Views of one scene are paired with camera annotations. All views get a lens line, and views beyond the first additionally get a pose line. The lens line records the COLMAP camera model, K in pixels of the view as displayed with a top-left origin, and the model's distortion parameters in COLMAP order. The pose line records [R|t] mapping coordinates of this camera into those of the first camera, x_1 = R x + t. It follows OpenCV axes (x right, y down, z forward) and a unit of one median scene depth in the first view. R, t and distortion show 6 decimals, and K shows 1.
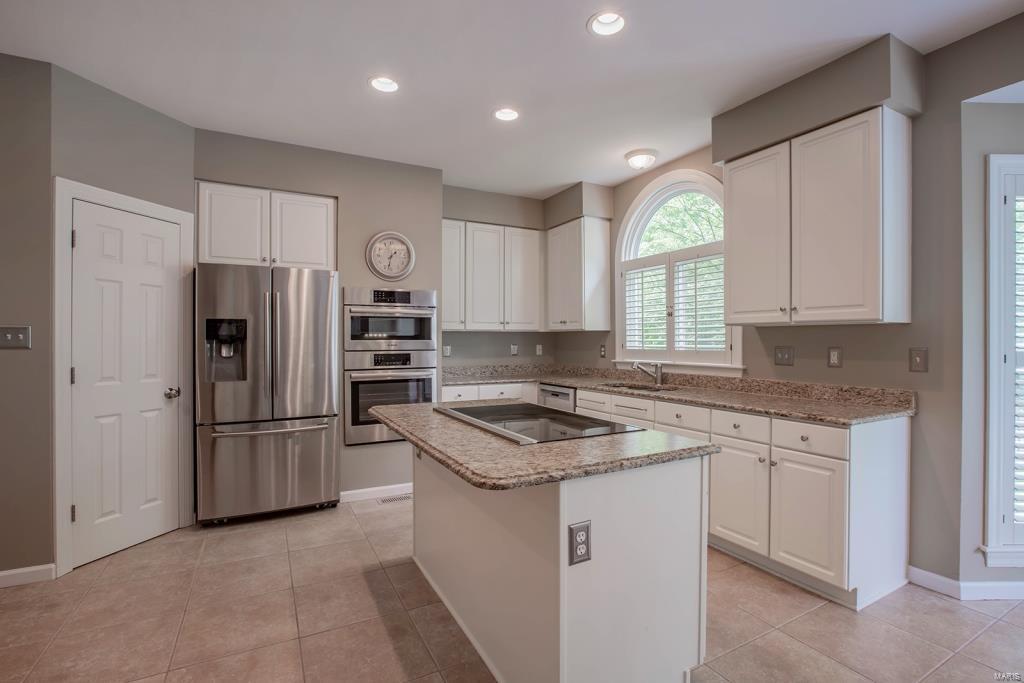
lens RADIAL K [[472.0, 0, 518.3], [0, 472.0, 341.9], [0, 0, 1]] dist [-0.030195, 0.009297]
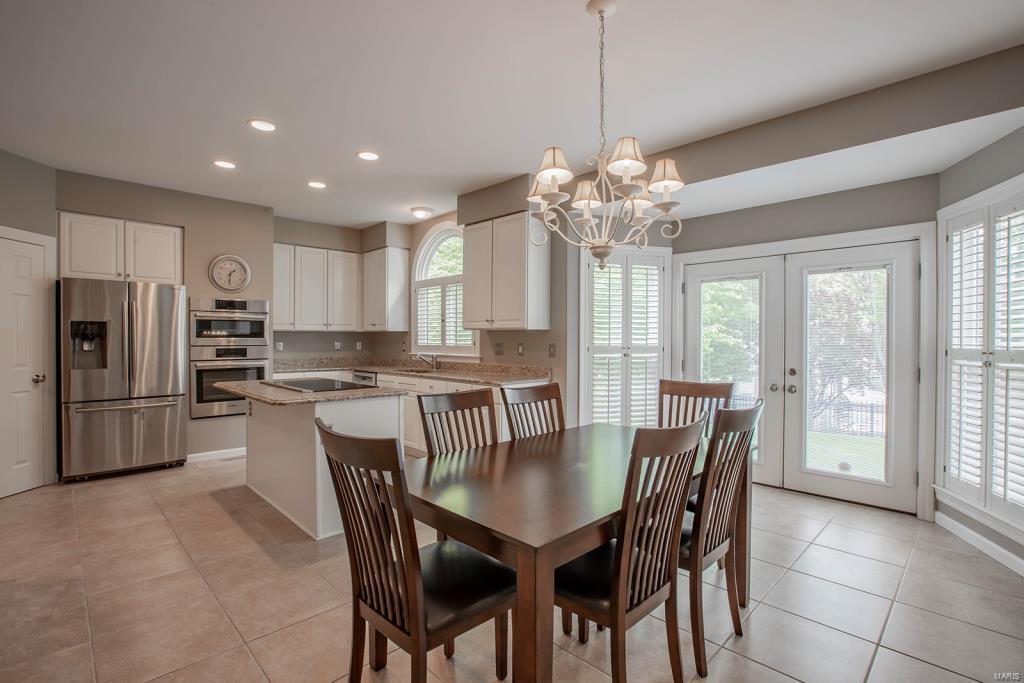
lens RADIAL K [[472.0, 0, 507.9], [0, 472.0, 344.1], [0, 0, 1]] dist [-0.030195, 0.009297]
pose [[0.963548, 0.000552, 0.267535, 0.138227], [-0.003202, 0.999950, 0.009469, -0.001121], [-0.267517, -0.009980, 0.963502, -0.499179]]
